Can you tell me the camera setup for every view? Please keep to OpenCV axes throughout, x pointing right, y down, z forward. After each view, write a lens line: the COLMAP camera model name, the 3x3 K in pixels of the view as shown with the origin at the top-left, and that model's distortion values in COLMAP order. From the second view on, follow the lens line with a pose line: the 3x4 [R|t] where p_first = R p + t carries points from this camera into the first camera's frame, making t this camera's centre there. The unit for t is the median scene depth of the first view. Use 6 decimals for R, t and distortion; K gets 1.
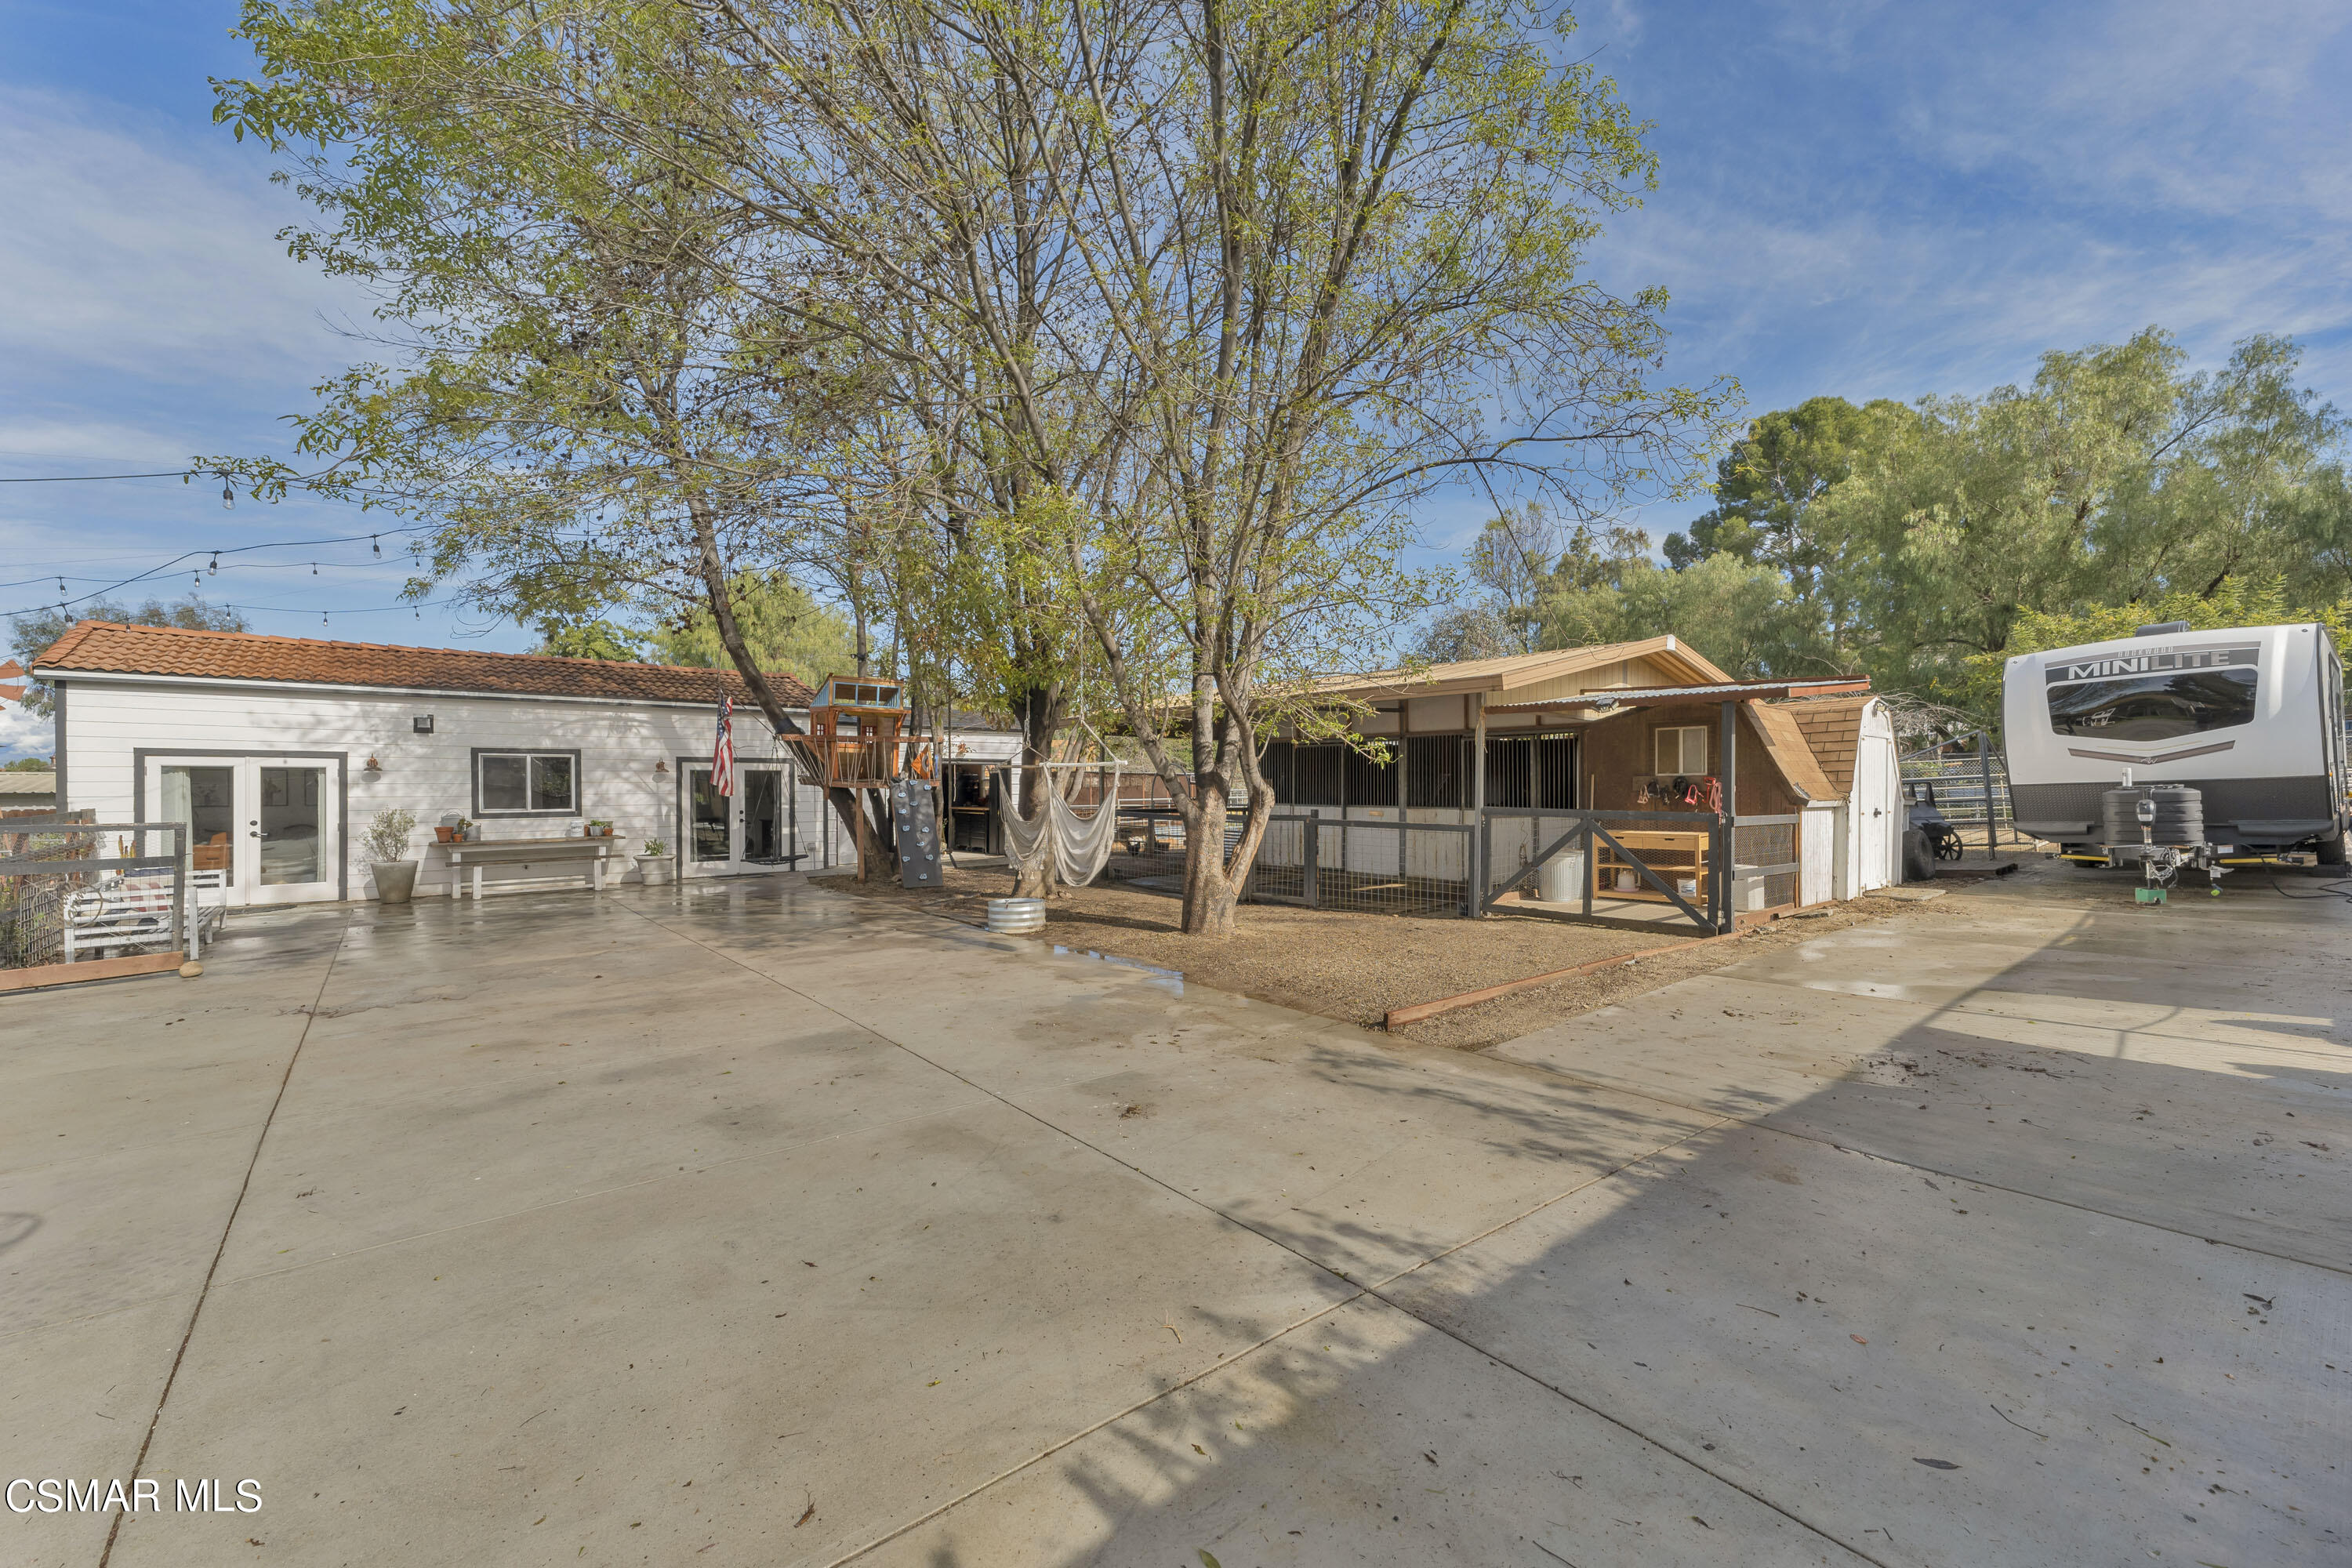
lens RADIAL K [[948.6, 0, 1173.4], [0, 948.6, 790.5], [0, 0, 1]] dist [0.033714, -0.000140]
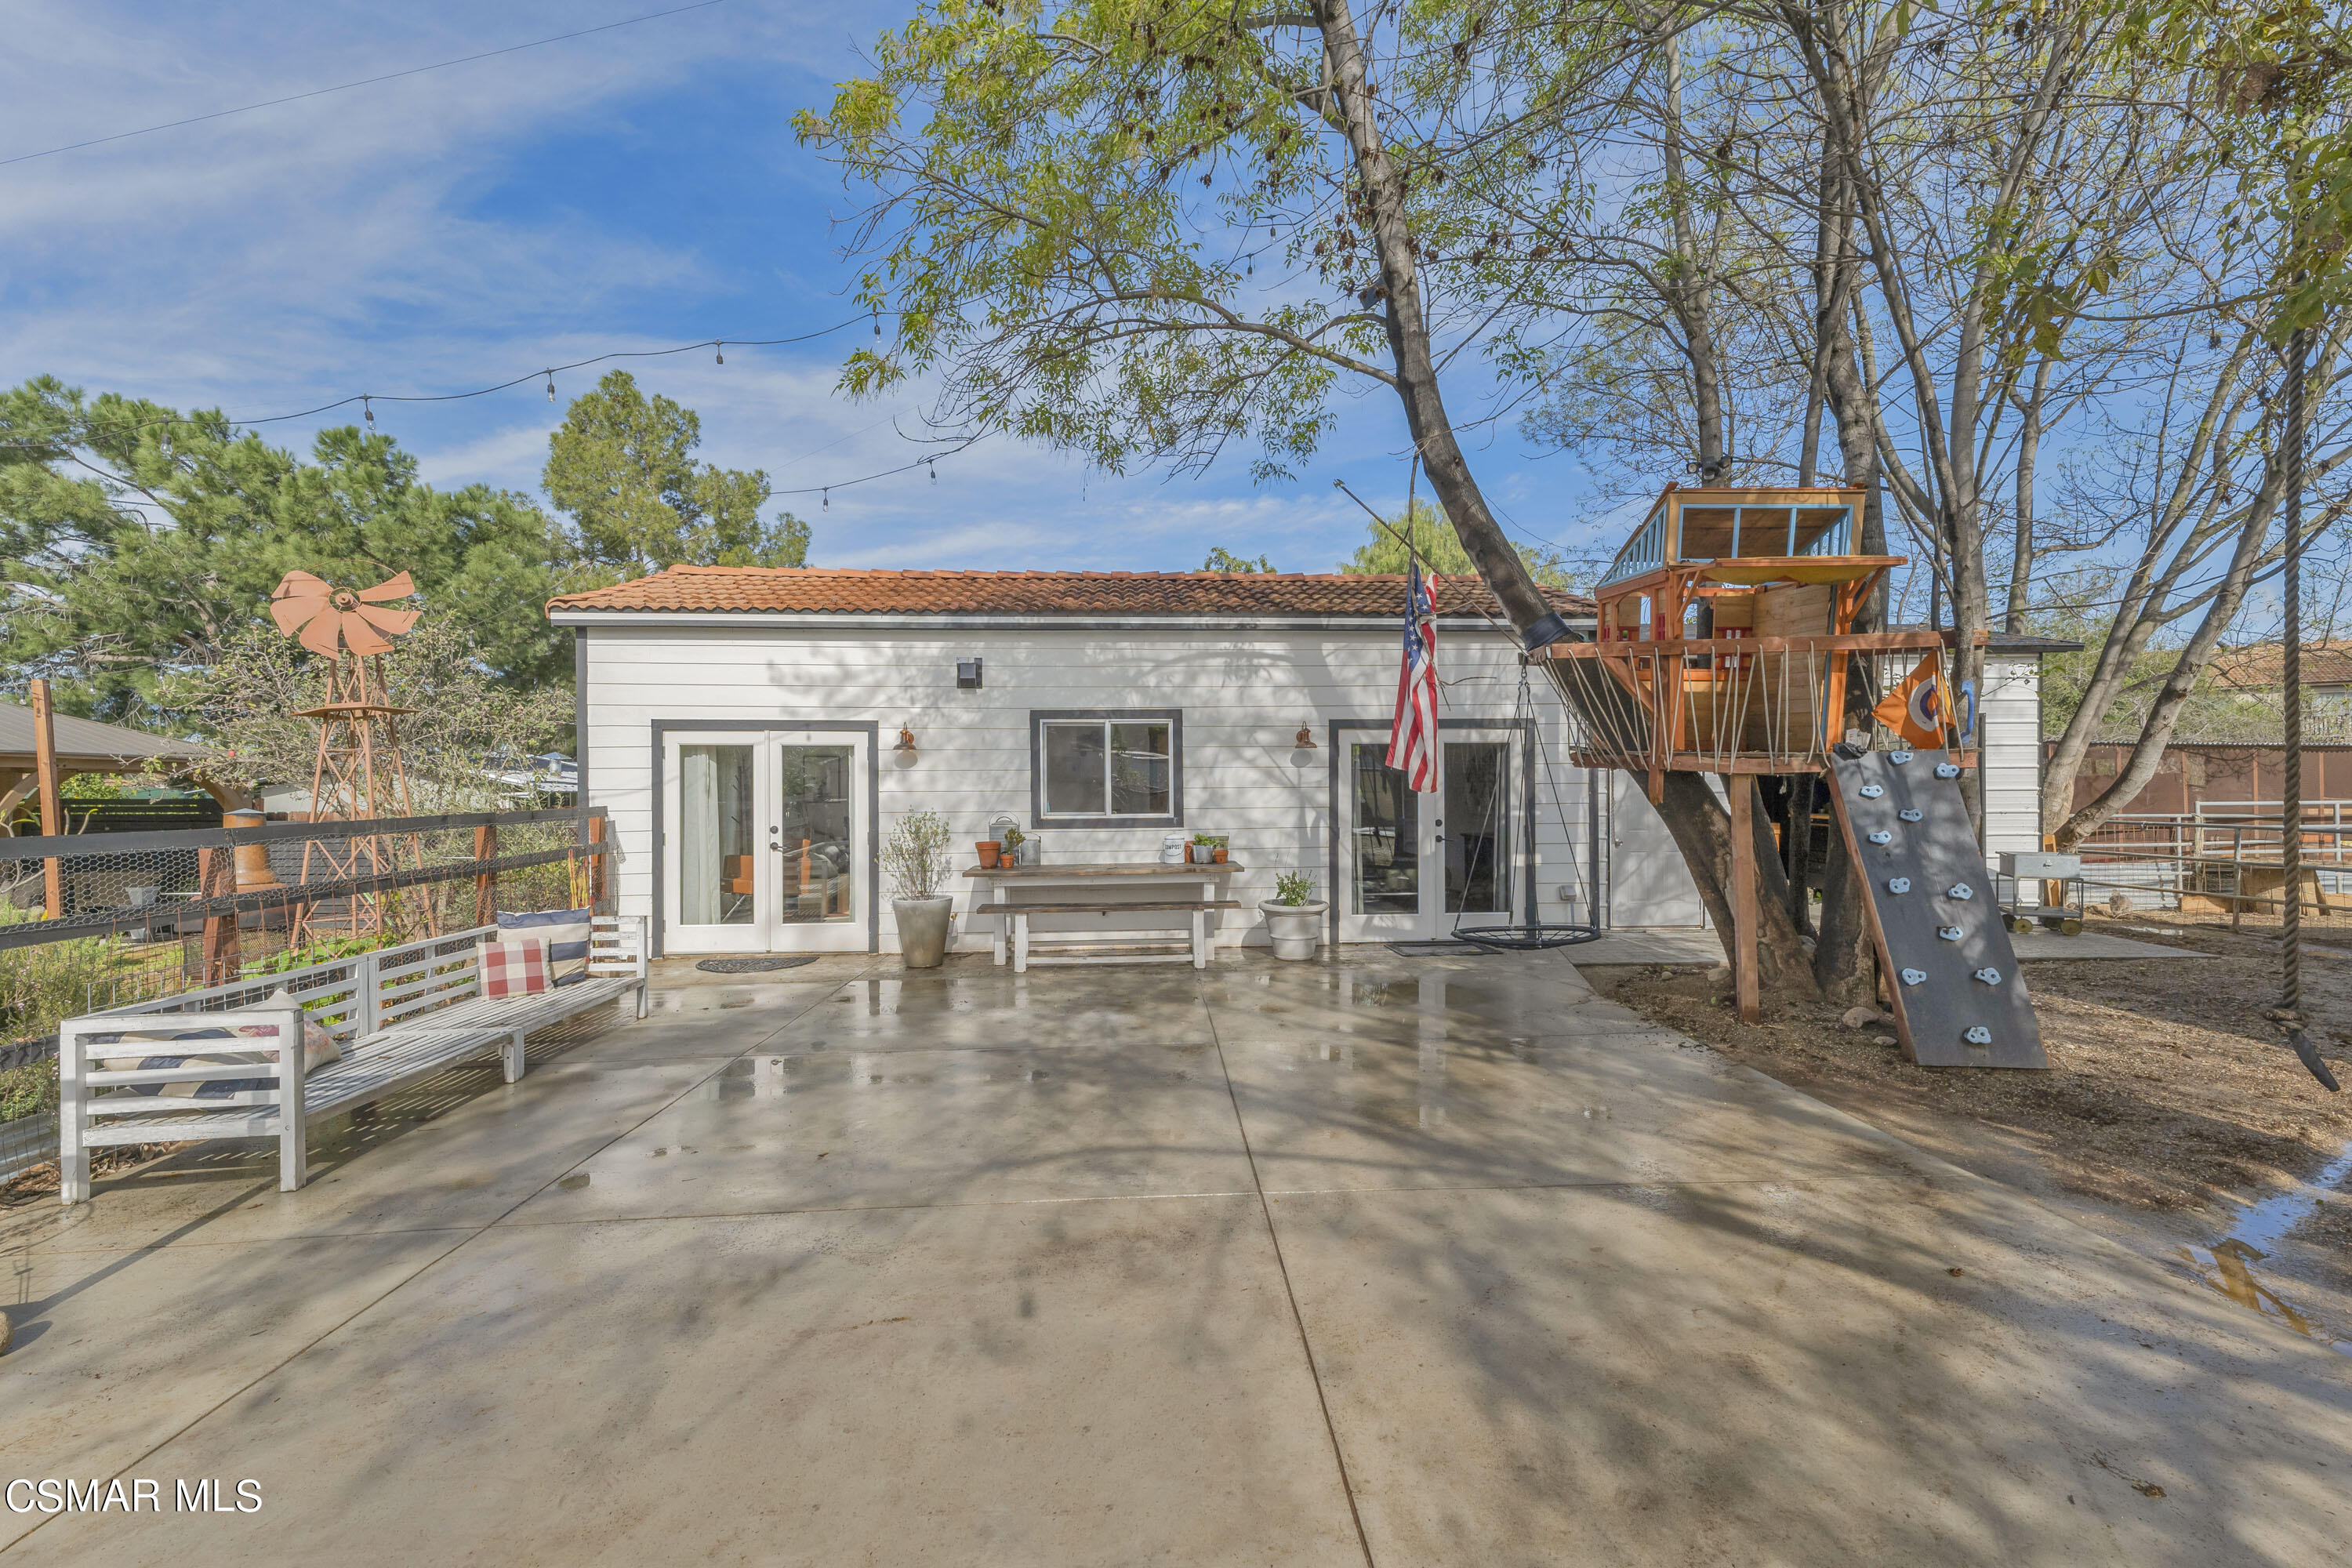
lens RADIAL K [[1033.8, 0, 1185.7], [0, 1033.8, 789.5], [0, 0, 1]] dist [0.015773, -0.000755]
pose [[0.811279, 0.002637, -0.584653, -0.261805], [-0.000391, 0.999992, 0.003968, 0.002327], [0.584659, -0.002991, 0.811274, 0.514286]]
